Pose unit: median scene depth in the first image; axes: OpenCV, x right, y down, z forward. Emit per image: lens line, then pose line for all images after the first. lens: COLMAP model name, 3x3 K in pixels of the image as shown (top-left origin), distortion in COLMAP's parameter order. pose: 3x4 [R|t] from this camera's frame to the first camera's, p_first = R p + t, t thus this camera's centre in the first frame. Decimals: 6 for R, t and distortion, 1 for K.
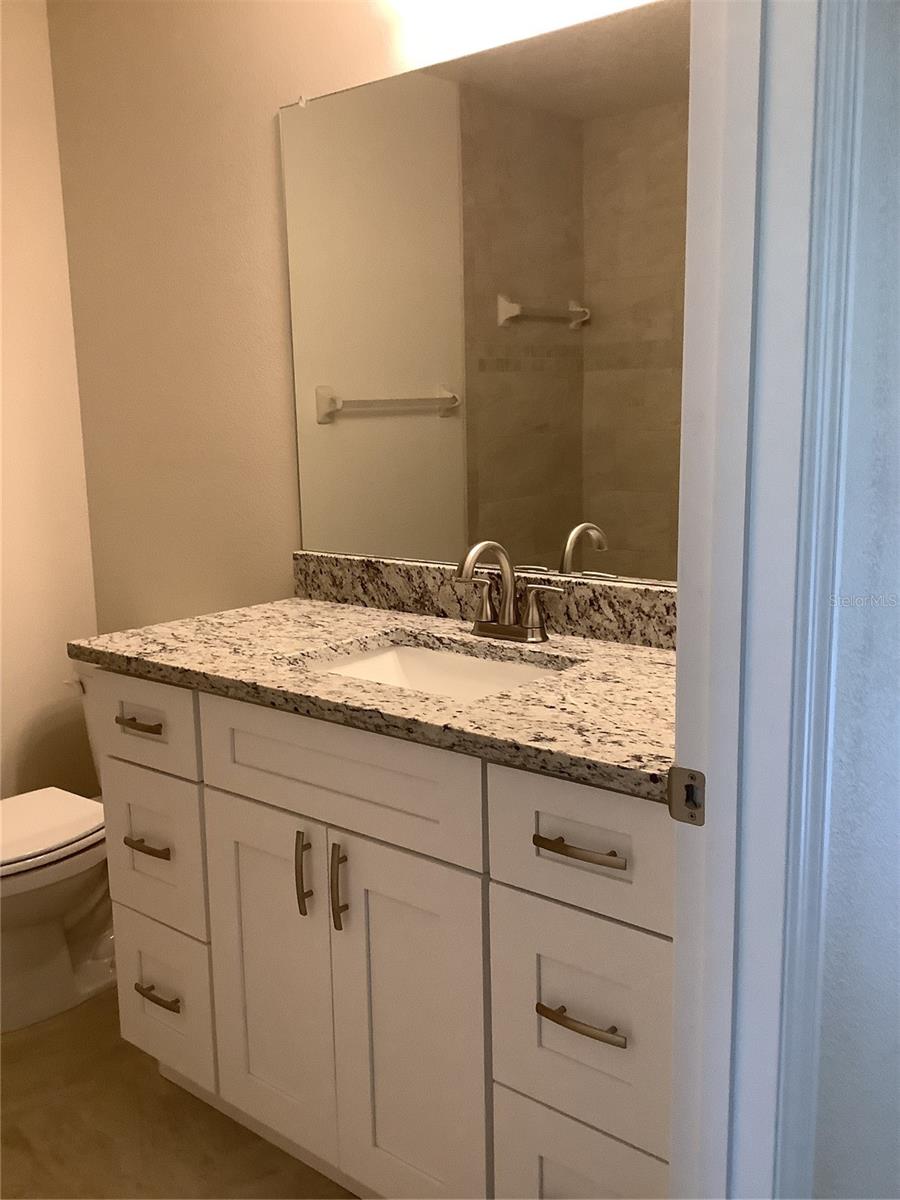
lens RADIAL K [[1089.8, 0, 450.6], [0, 1089.8, 594.0], [0, 0, 1]] dist [0.026288, 0.000000]
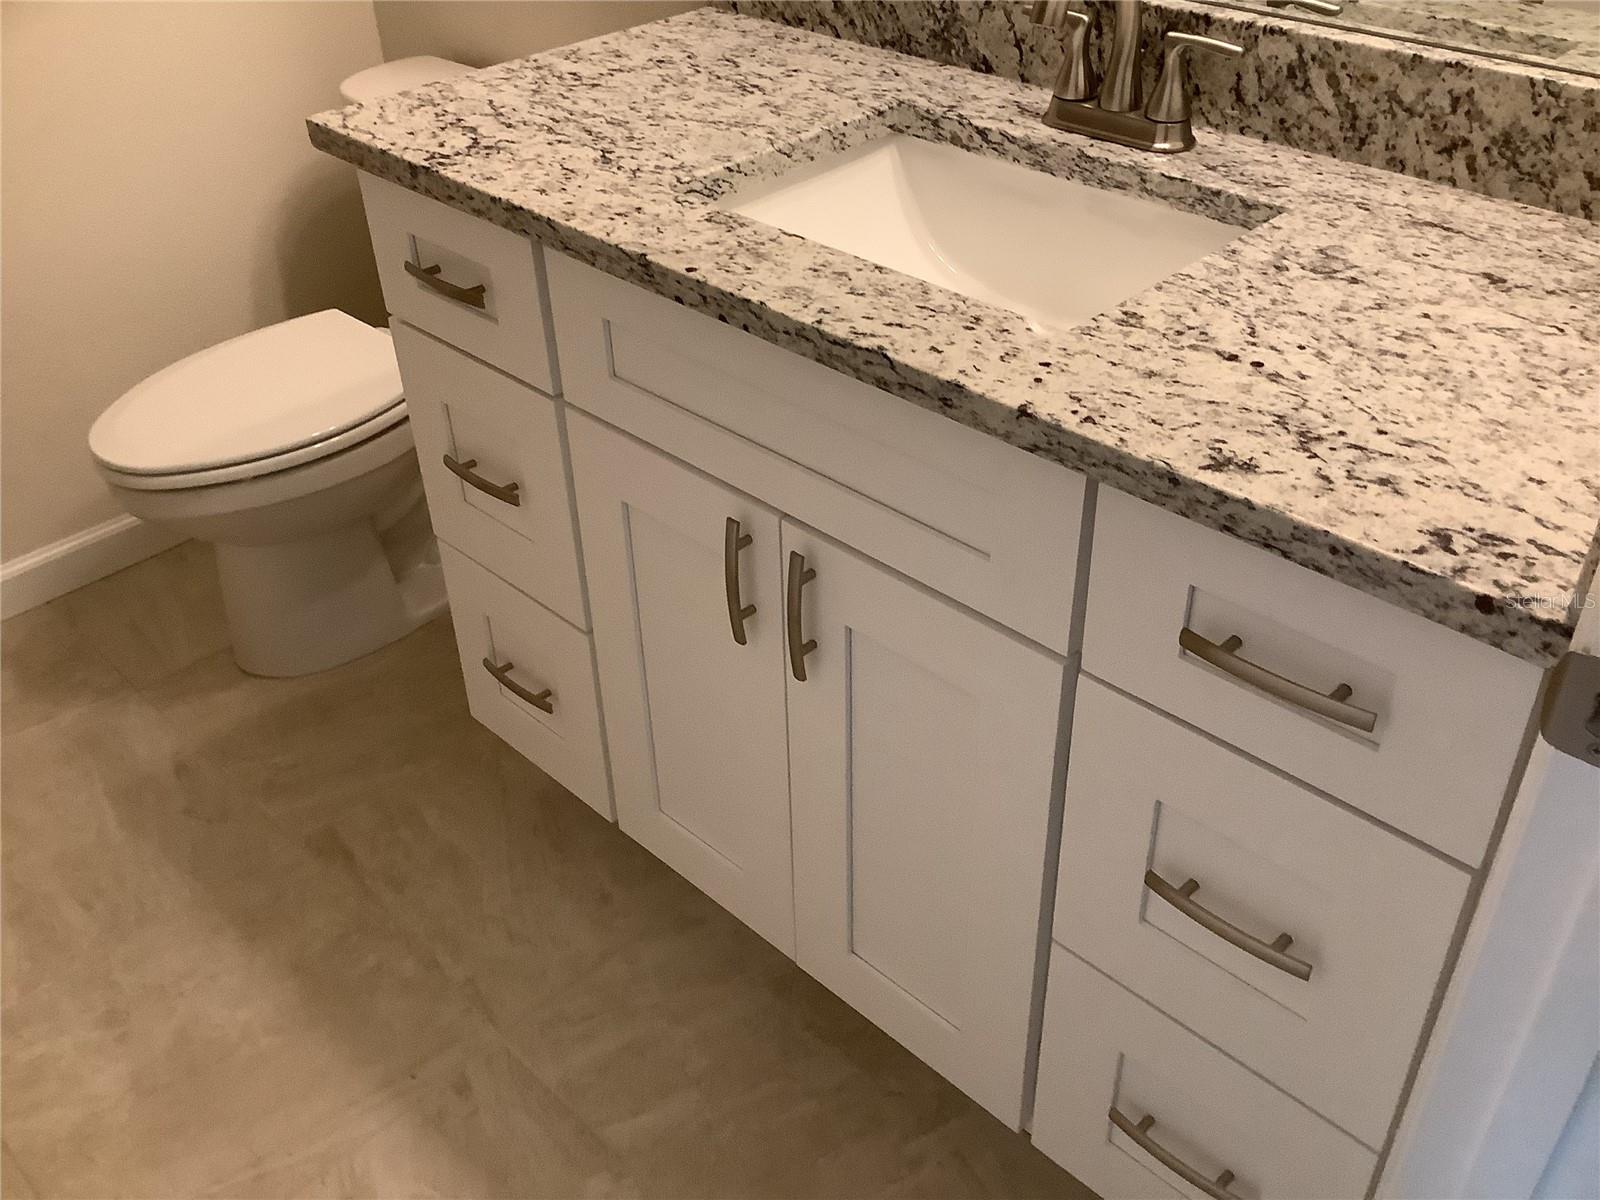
lens RADIAL K [[1453.1, 0, 808.3], [0, 1453.1, 585.0], [0, 0, 1]] dist [0.026288, 0.000000]
pose [[0.997335, 0.039520, -0.061328, -0.046412], [-0.008667, 0.898807, 0.438258, -0.077701], [0.072442, -0.436559, 0.896755, 0.281134]]
